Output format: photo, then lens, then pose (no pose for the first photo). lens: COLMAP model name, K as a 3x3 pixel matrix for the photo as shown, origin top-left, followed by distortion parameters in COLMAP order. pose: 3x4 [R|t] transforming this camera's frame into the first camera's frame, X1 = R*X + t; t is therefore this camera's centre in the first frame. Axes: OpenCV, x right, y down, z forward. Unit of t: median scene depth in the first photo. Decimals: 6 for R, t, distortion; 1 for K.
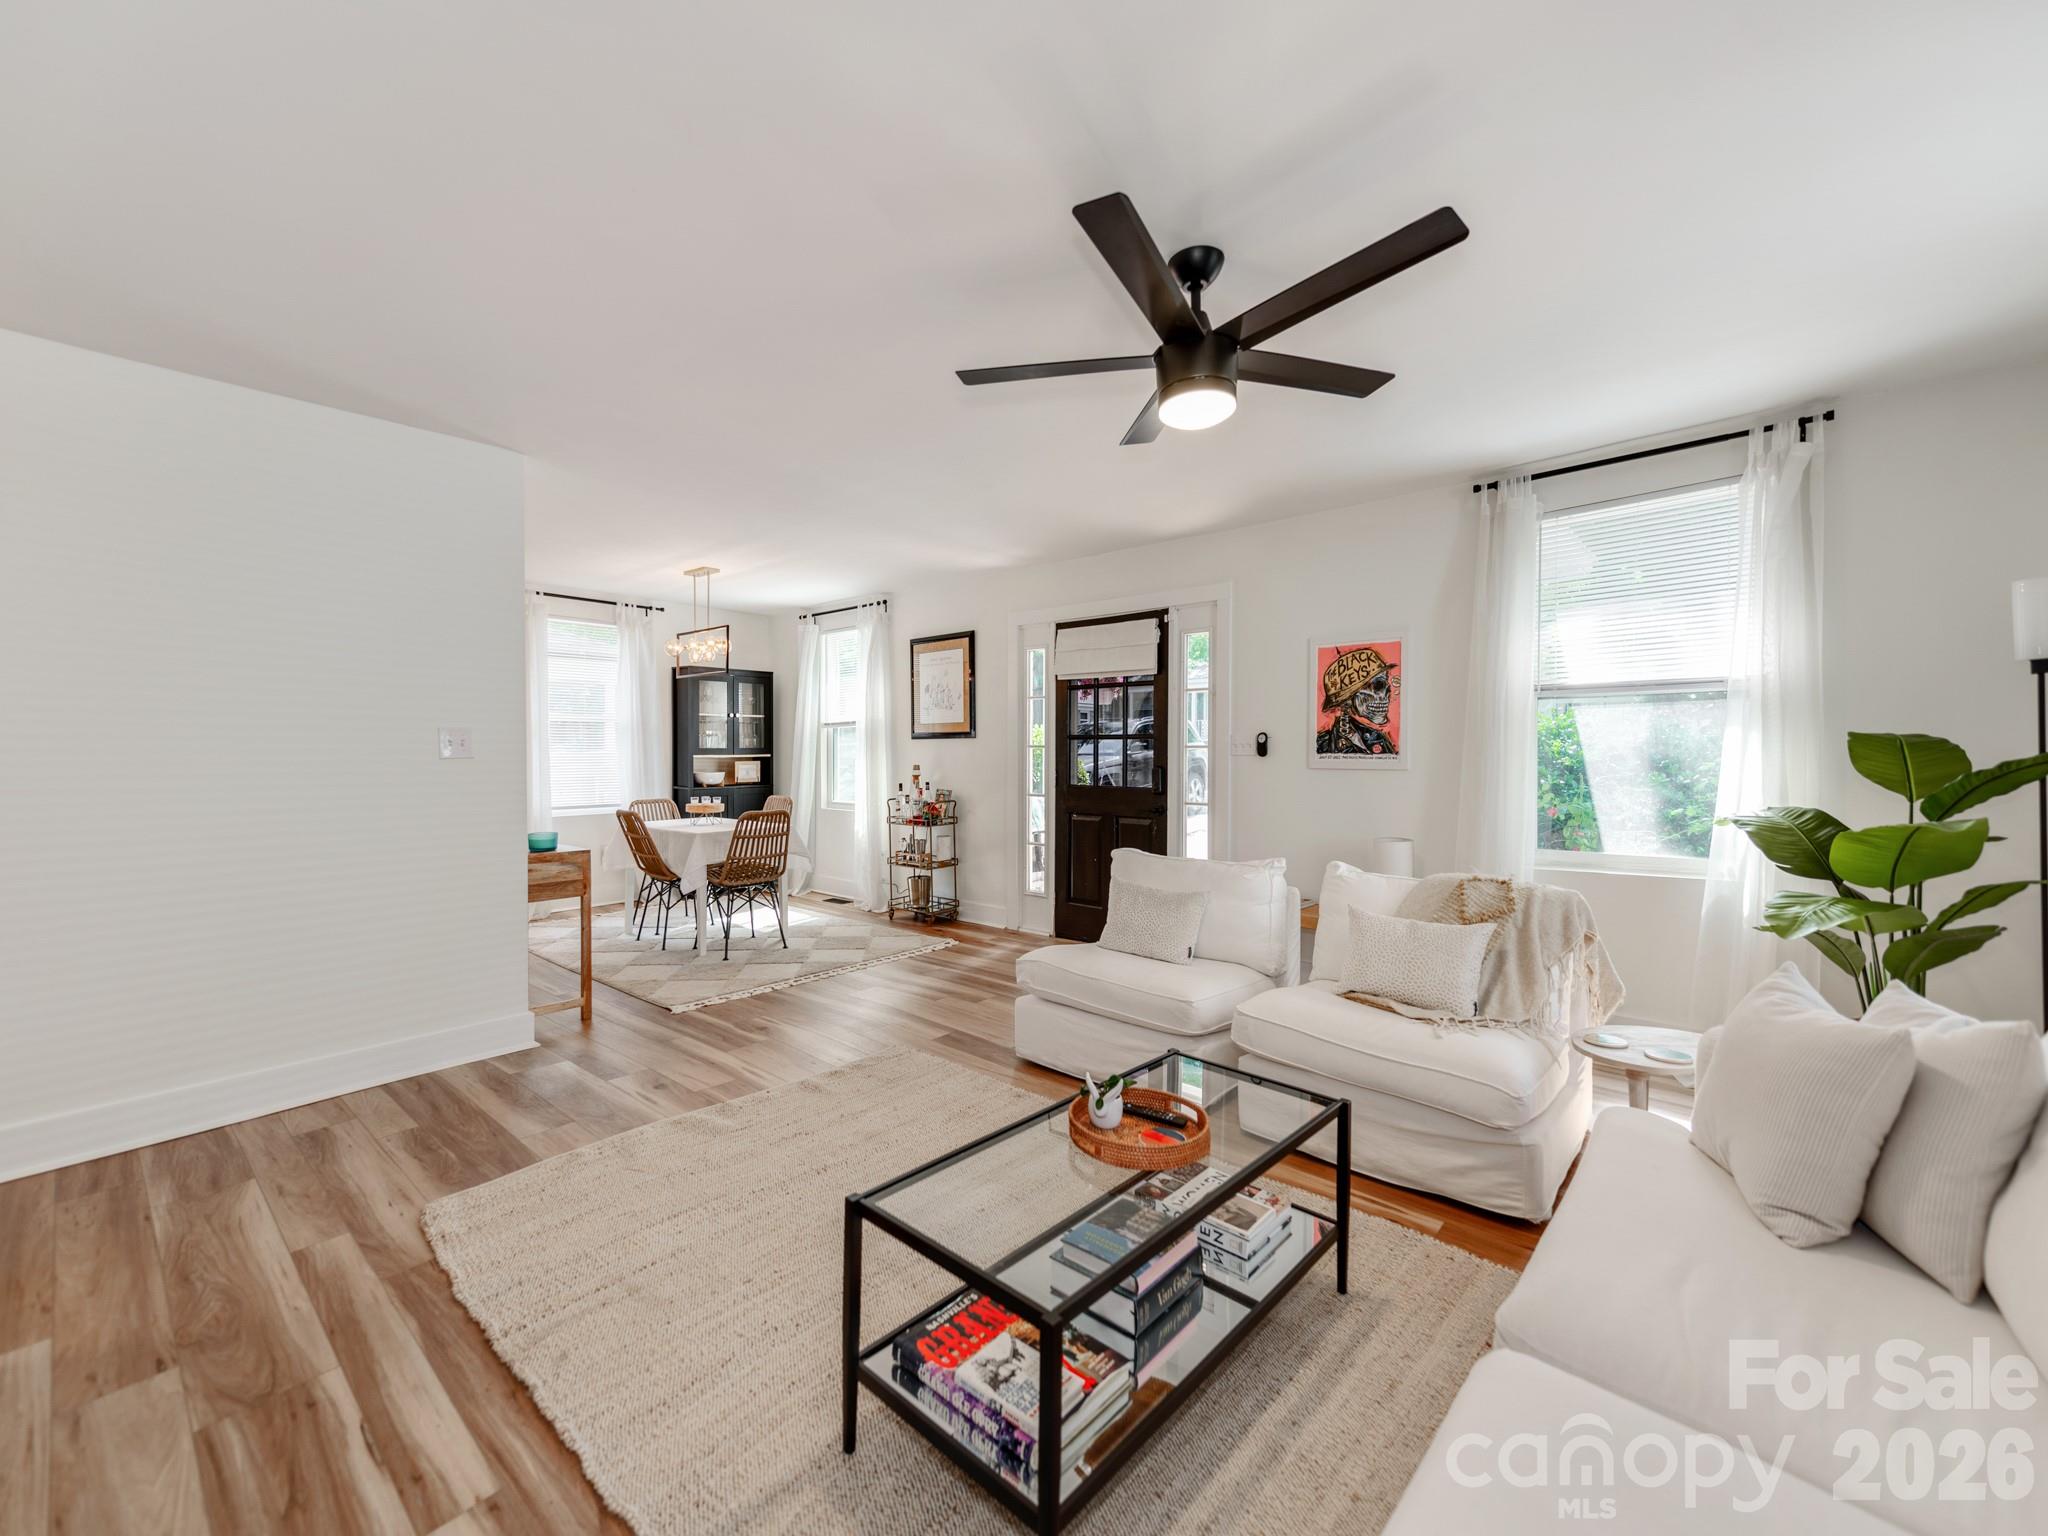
lens RADIAL K [[843.6, 0, 1029.0], [0, 843.6, 763.1], [0, 0, 1]] dist [0.027180, -0.005082]
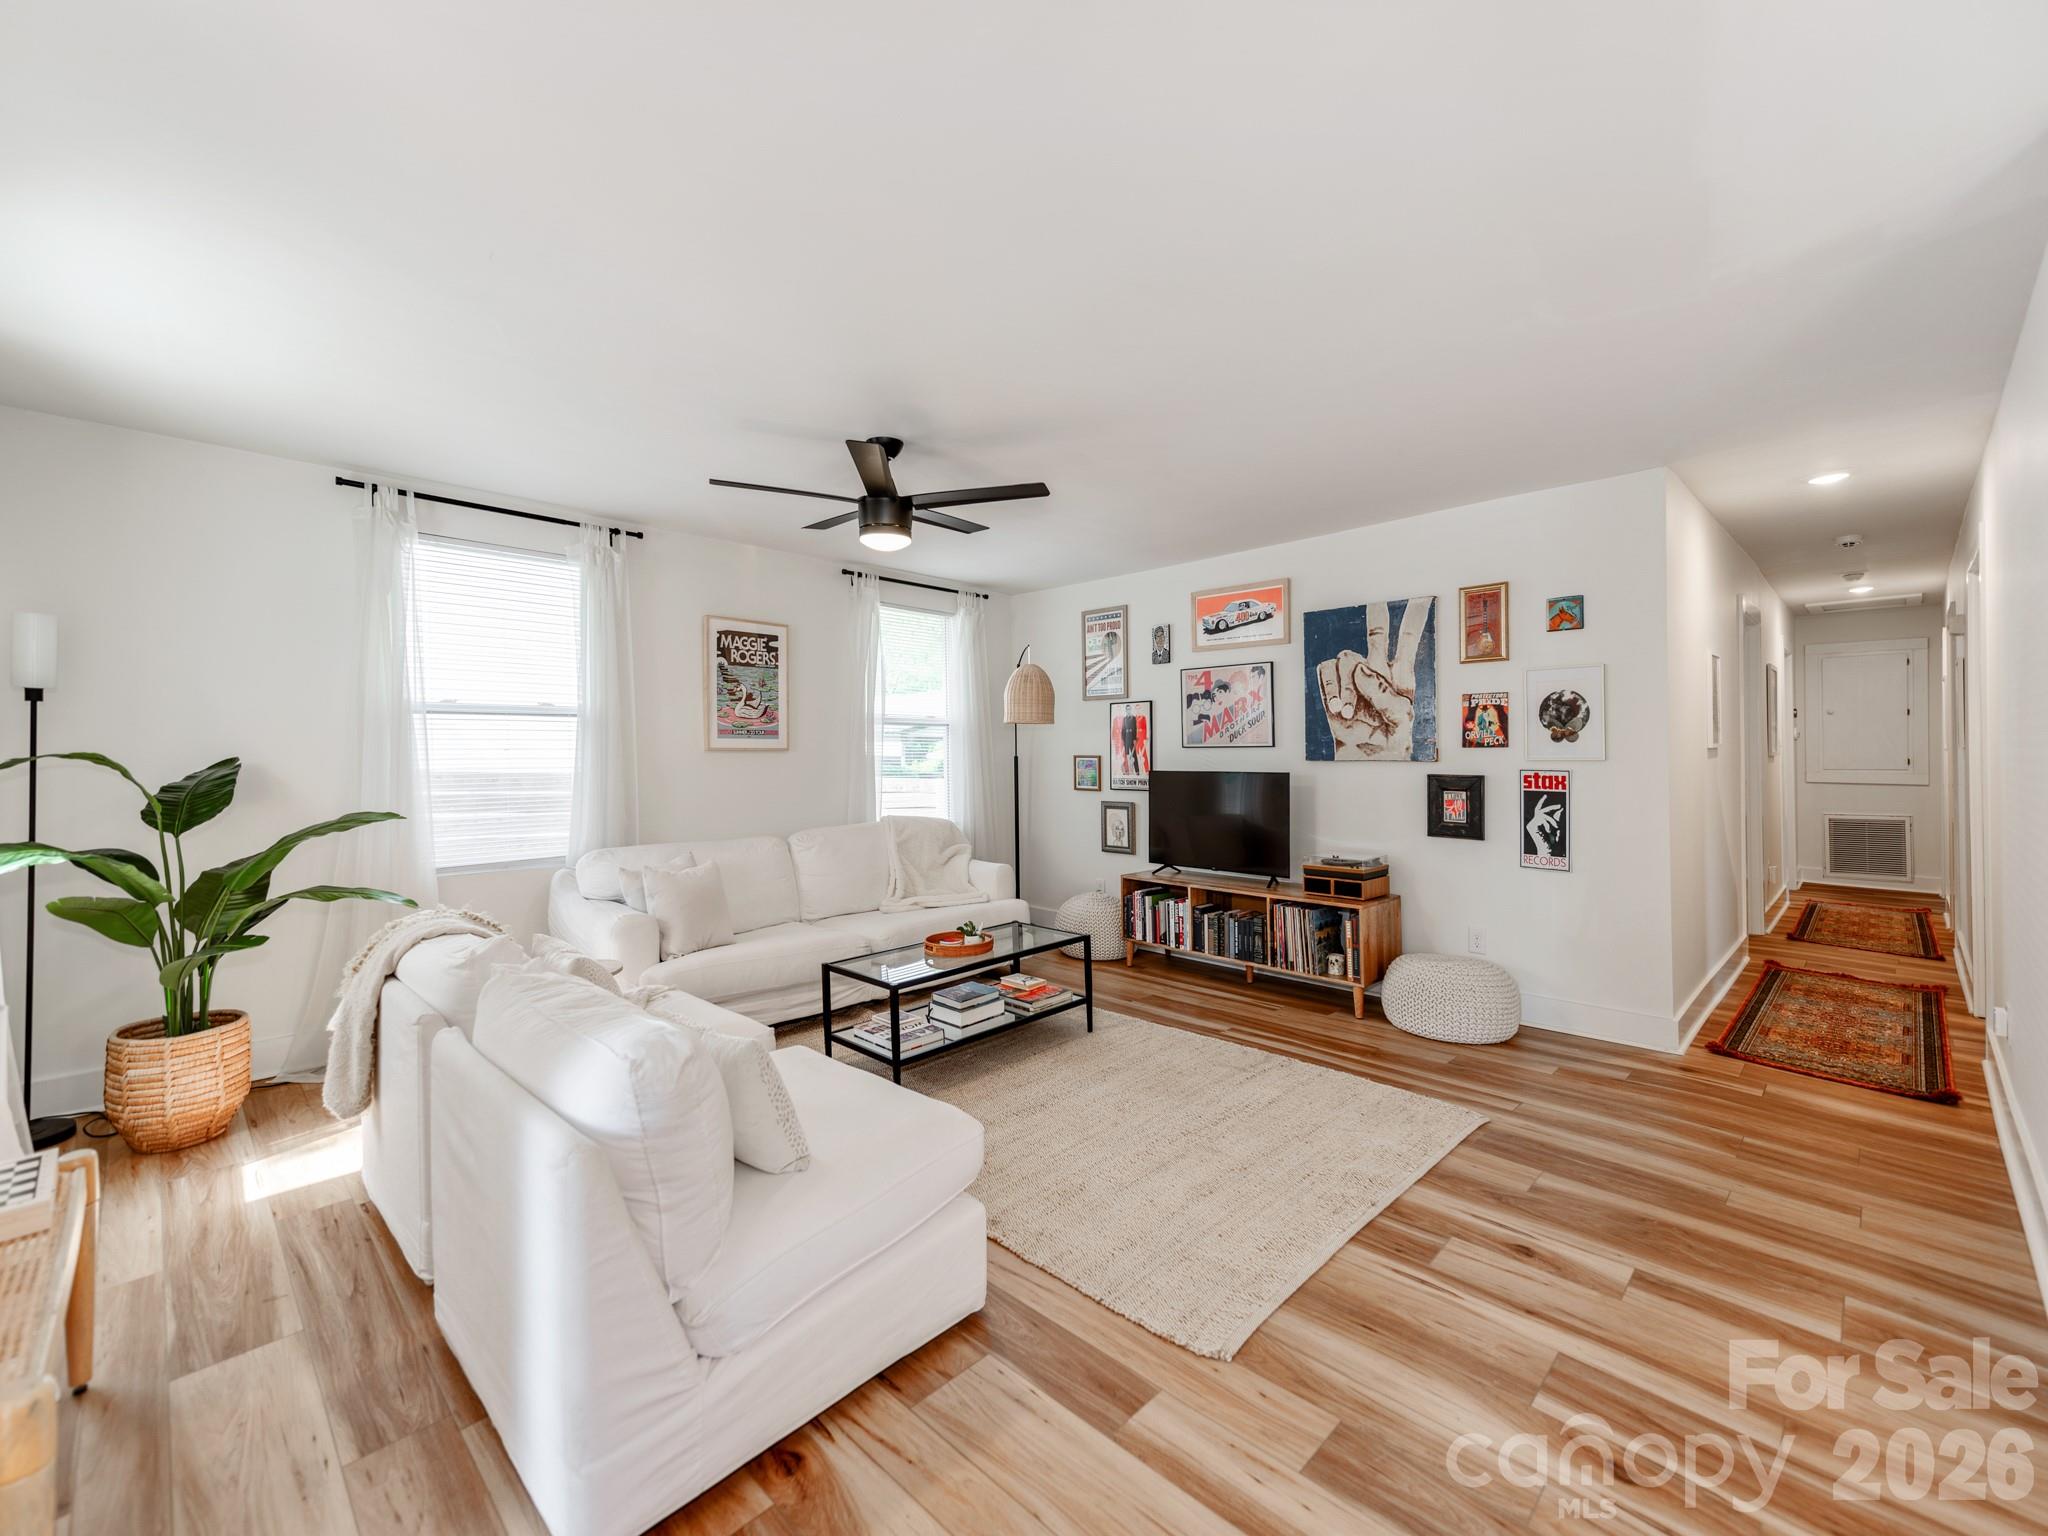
lens RADIAL K [[796.9, 0, 1024.0], [0, 796.9, 768.0], [0, 0, 1]] dist [-0.001891, -0.000412]
pose [[-0.997609, 0.014434, 0.067587, -0.074106], [0.016346, 0.999479, 0.027814, -0.021618], [-0.067150, 0.028853, -0.997326, 1.375728]]
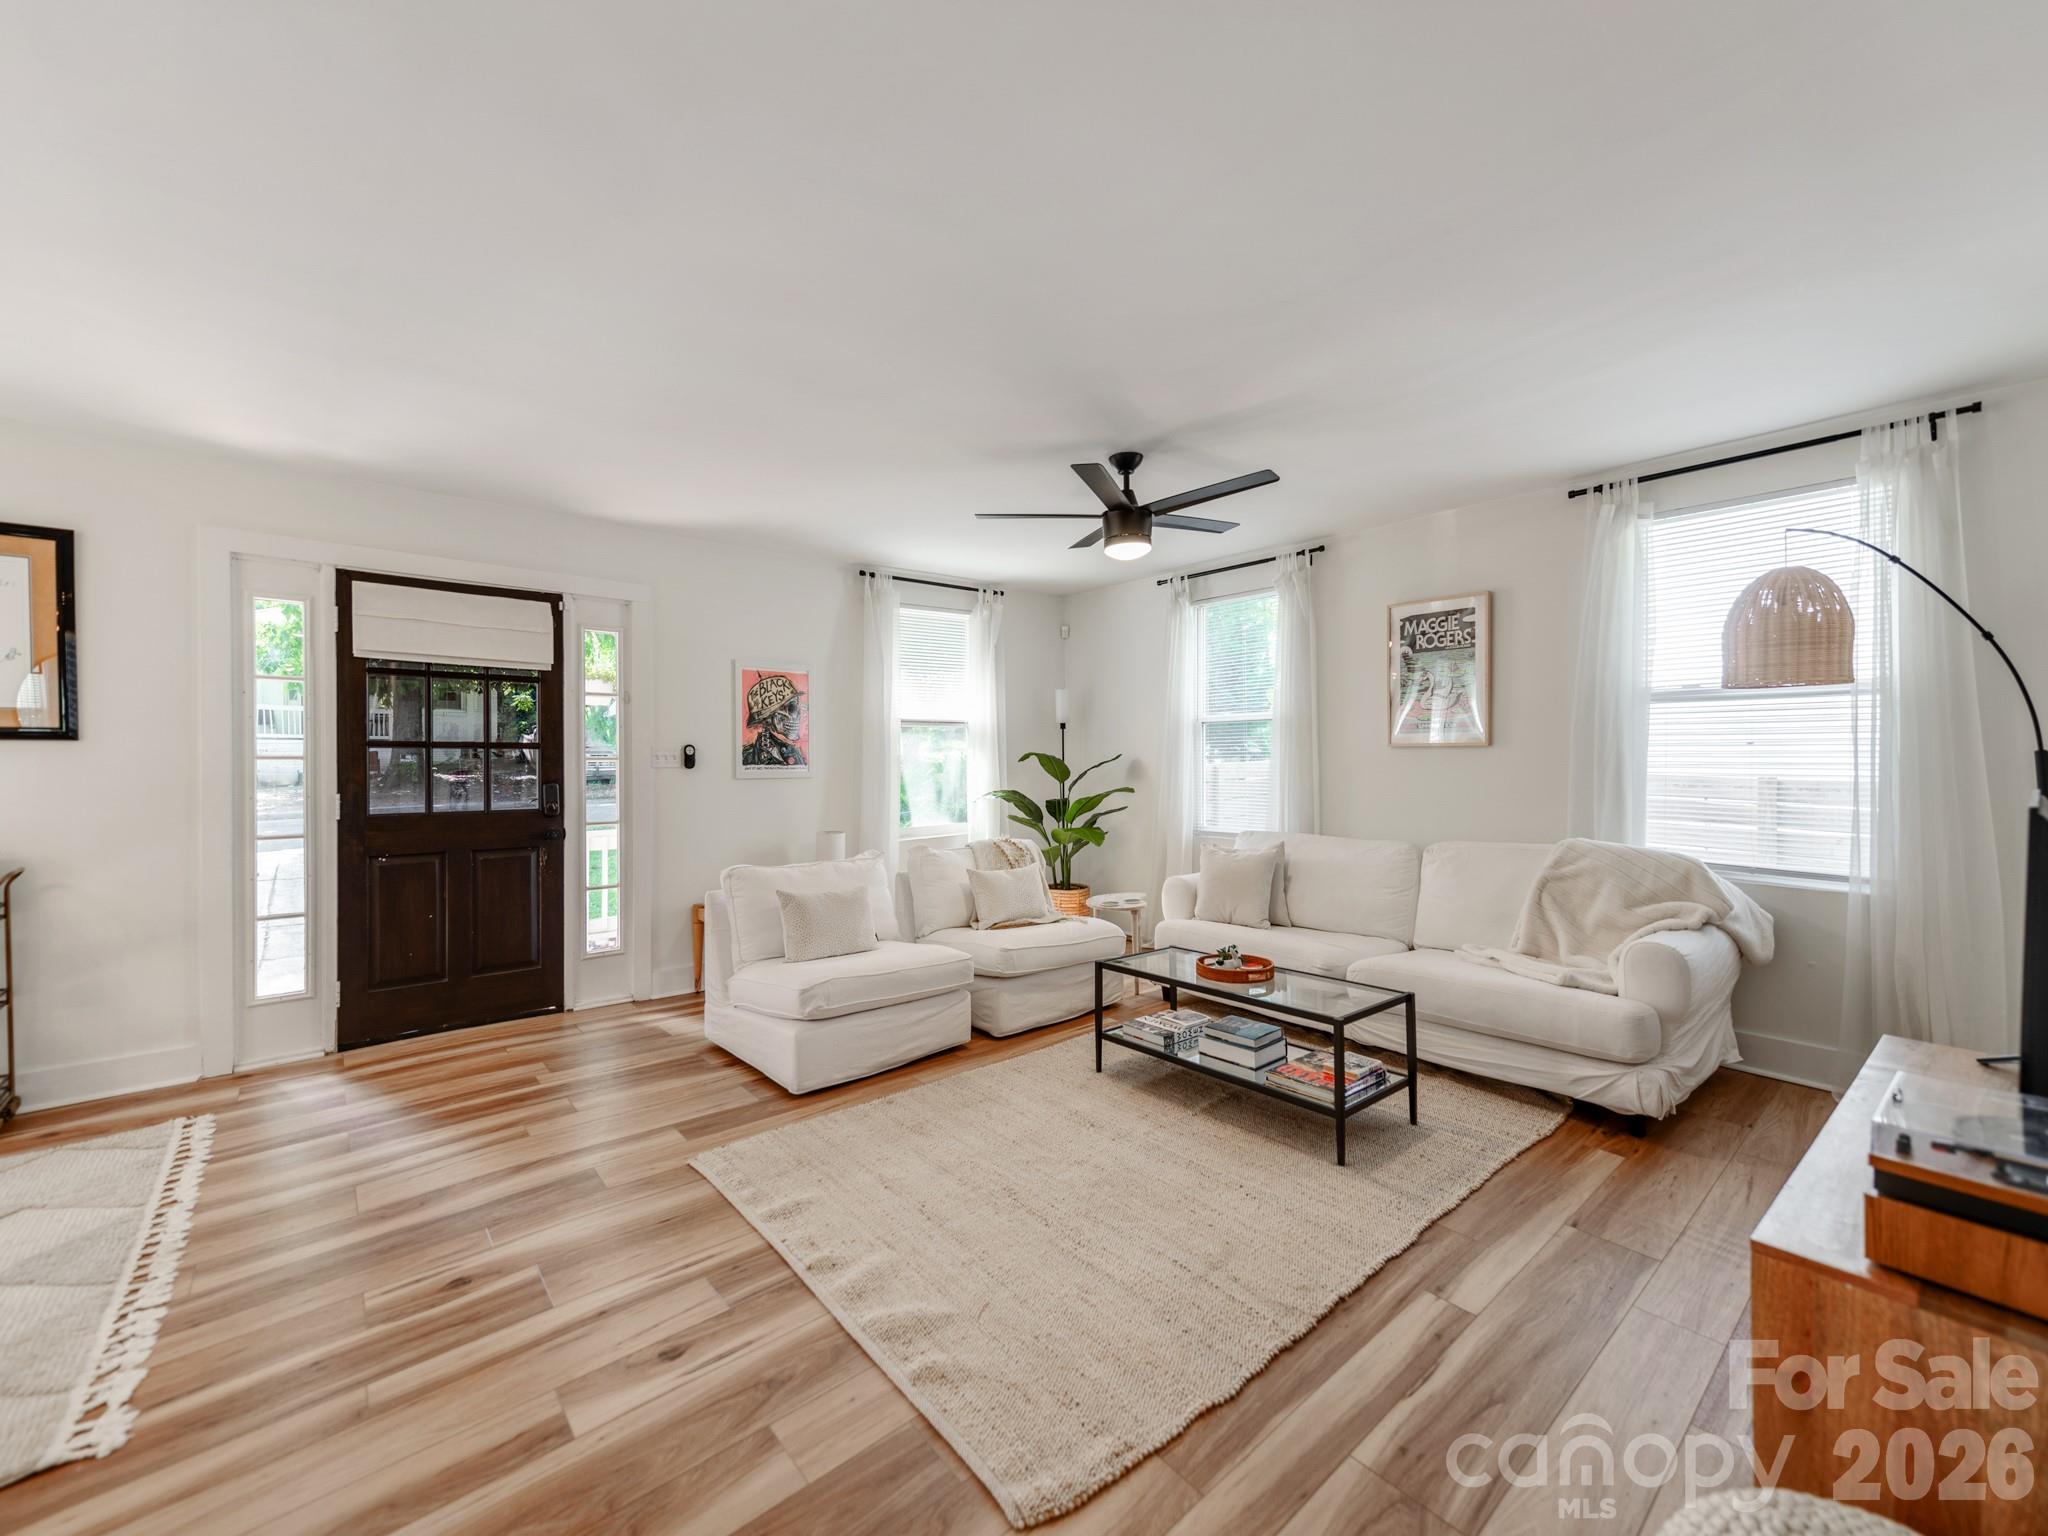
lens RADIAL K [[843.6, 0, 1029.0], [0, 843.6, 763.1], [0, 0, 1]] dist [0.027180, -0.005082]
pose [[0.120602, -0.002350, 0.992698, -0.813622], [0.020157, 0.999797, -0.000082, -0.007388], [-0.992496, 0.020019, 0.120624, 0.574872]]
